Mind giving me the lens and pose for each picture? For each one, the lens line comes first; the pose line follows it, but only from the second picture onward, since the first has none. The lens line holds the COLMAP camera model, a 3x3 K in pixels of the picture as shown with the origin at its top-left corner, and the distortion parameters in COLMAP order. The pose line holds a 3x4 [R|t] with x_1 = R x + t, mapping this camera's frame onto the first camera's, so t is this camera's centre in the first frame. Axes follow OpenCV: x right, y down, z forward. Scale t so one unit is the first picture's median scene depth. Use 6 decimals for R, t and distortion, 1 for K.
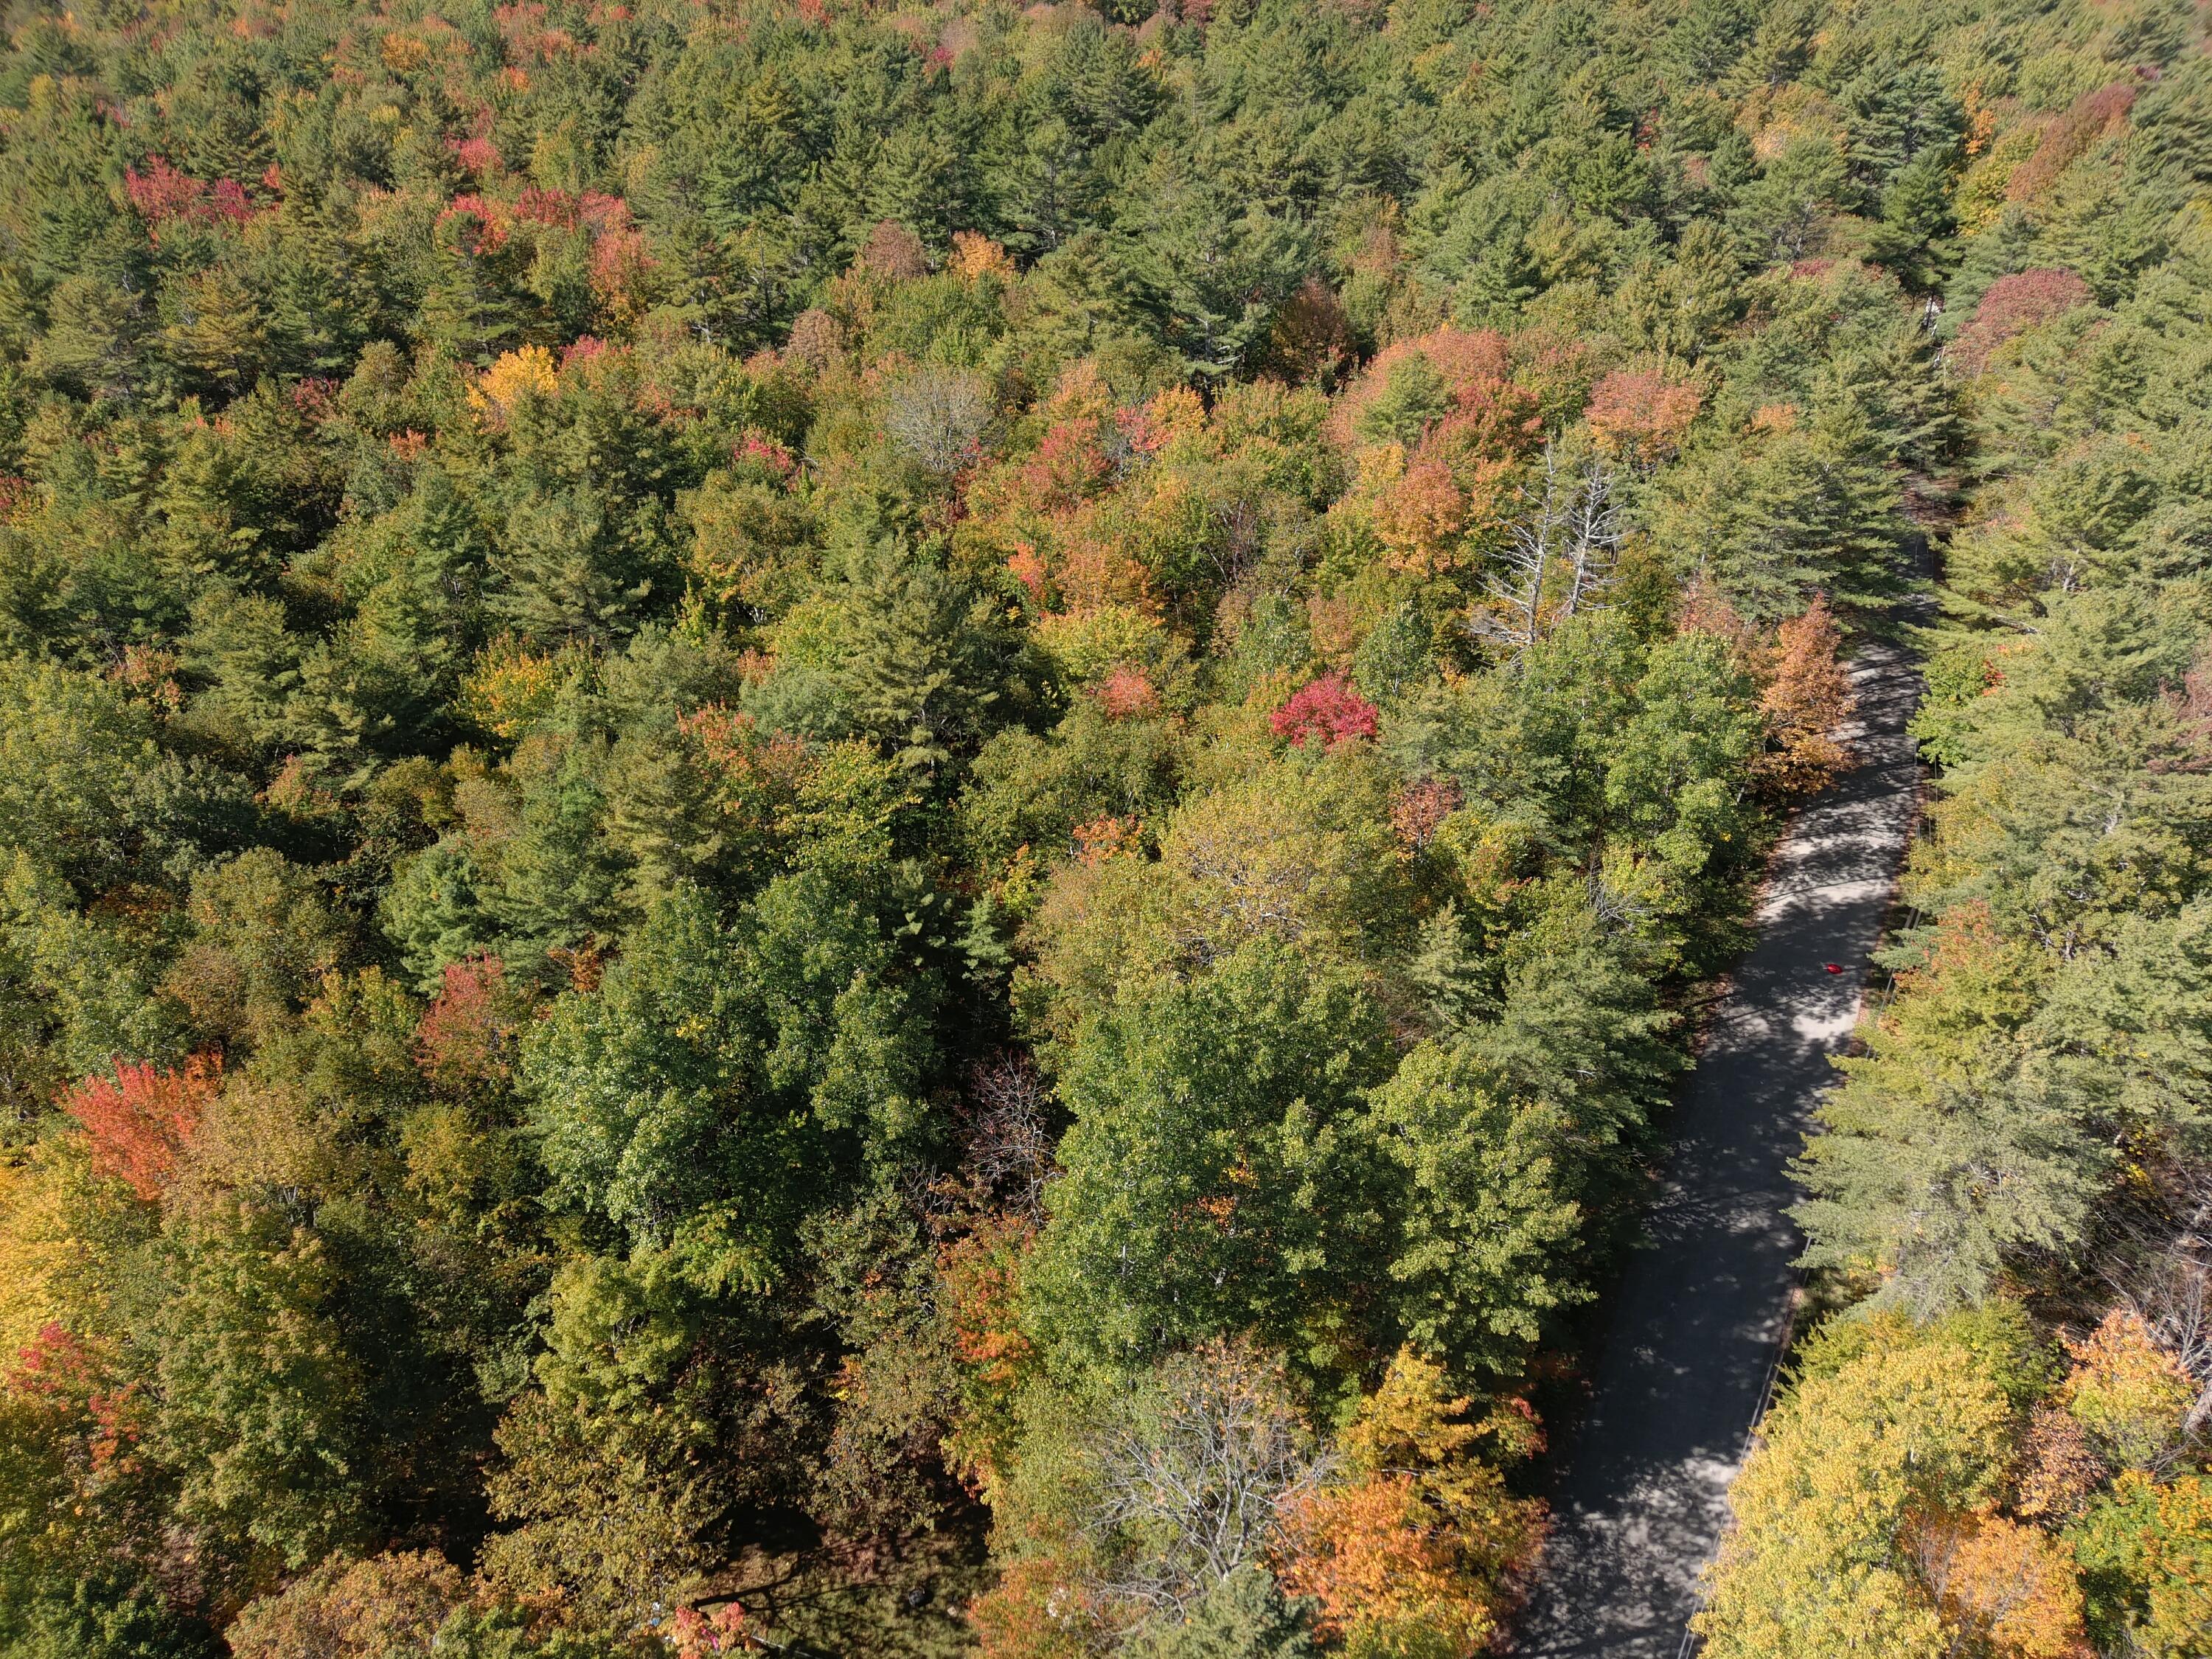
lens RADIAL K [[1660.1, 0, 1104.3], [0, 1660.1, 820.3], [0, 0, 1]] dist [0.058343, -0.068602]
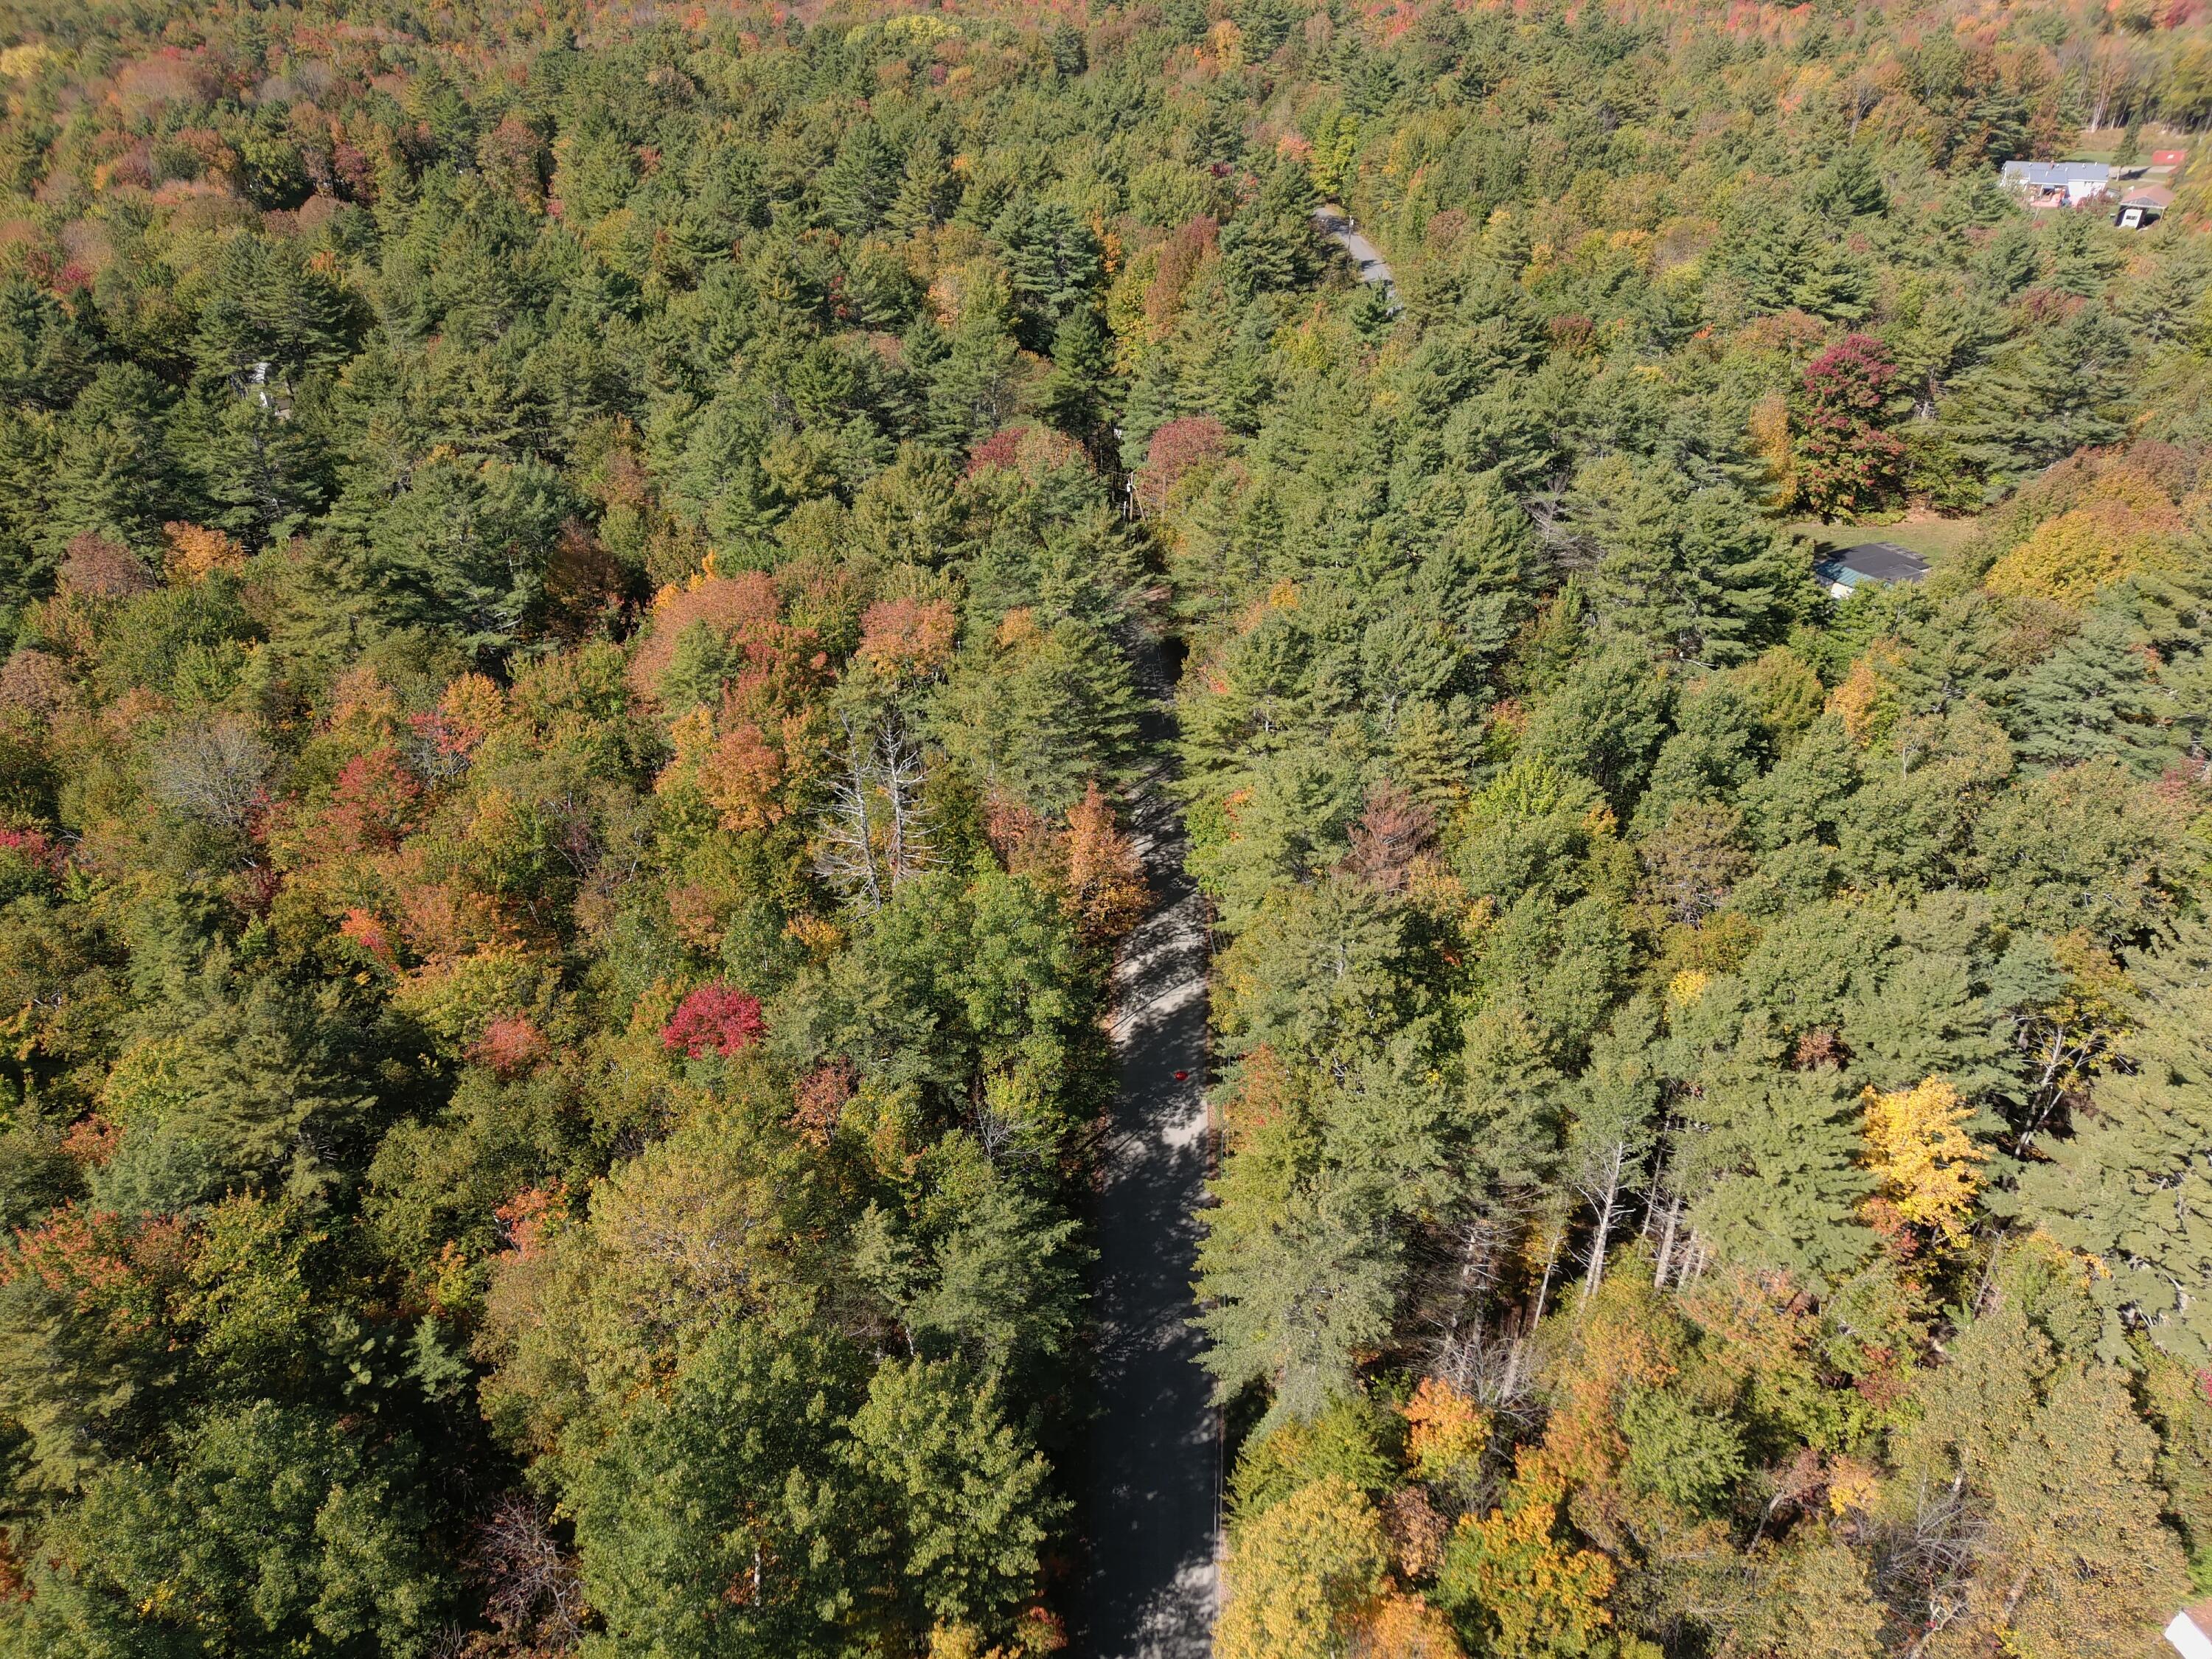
lens RADIAL K [[1660.1, 0, 1103.5], [0, 1660.1, 815.4], [0, 0, 1]] dist [0.058343, -0.068602]
pose [[0.897984, -0.244520, 0.365835, -0.000886], [0.250649, 0.967567, 0.031466, -0.162668], [-0.361663, 0.063440, 0.930148, -0.104574]]
